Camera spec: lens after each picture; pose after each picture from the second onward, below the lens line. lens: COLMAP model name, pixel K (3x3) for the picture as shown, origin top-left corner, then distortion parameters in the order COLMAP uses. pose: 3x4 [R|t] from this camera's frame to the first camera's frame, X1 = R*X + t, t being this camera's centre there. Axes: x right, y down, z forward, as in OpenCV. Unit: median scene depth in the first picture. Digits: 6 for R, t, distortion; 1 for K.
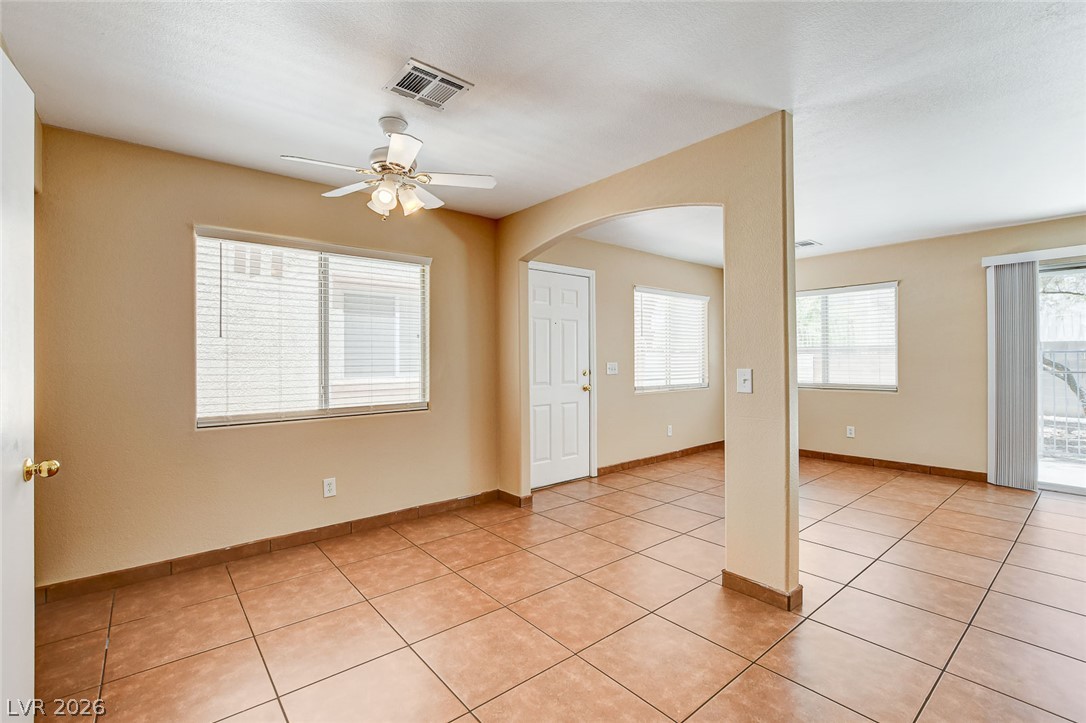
lens RADIAL K [[480.9, 0, 542.6], [0, 480.9, 357.6], [0, 0, 1]] dist [-0.014576, 0.000720]
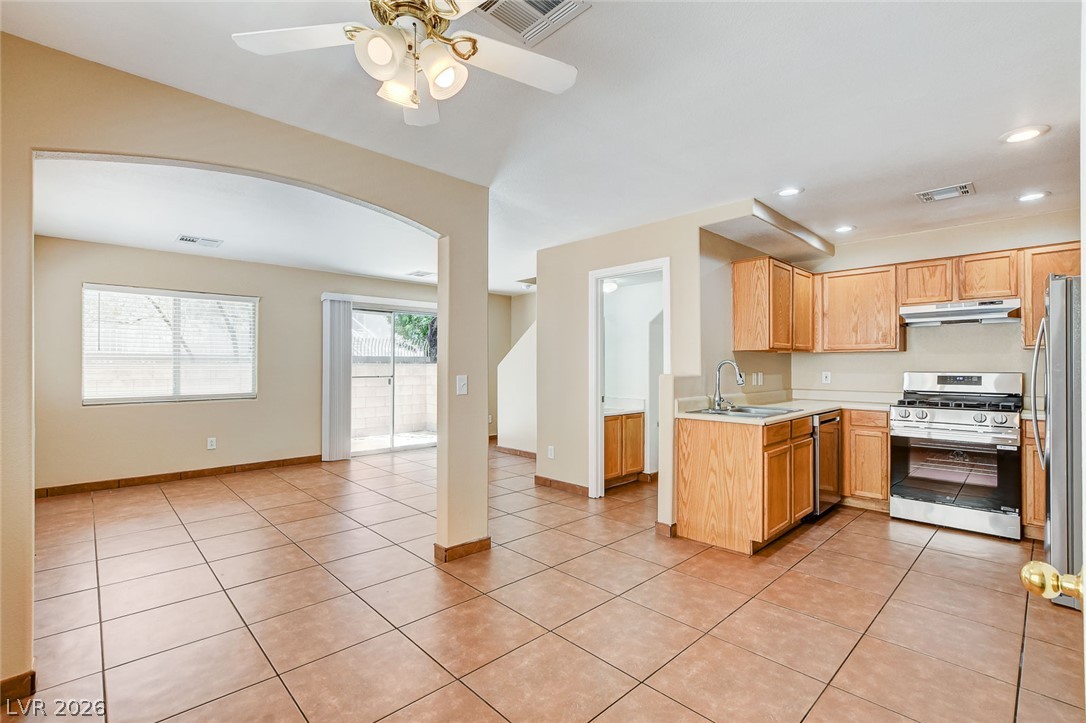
lens RADIAL K [[488.9, 0, 542.5], [0, 488.9, 363.2], [0, 0, 1]] dist [-0.010892, 0.000570]
pose [[-0.068101, 0.012130, 0.997605, -0.580107], [-0.002470, 0.999921, -0.012327, 0.005040], [-0.997675, -0.003303, -0.068066, 0.593667]]
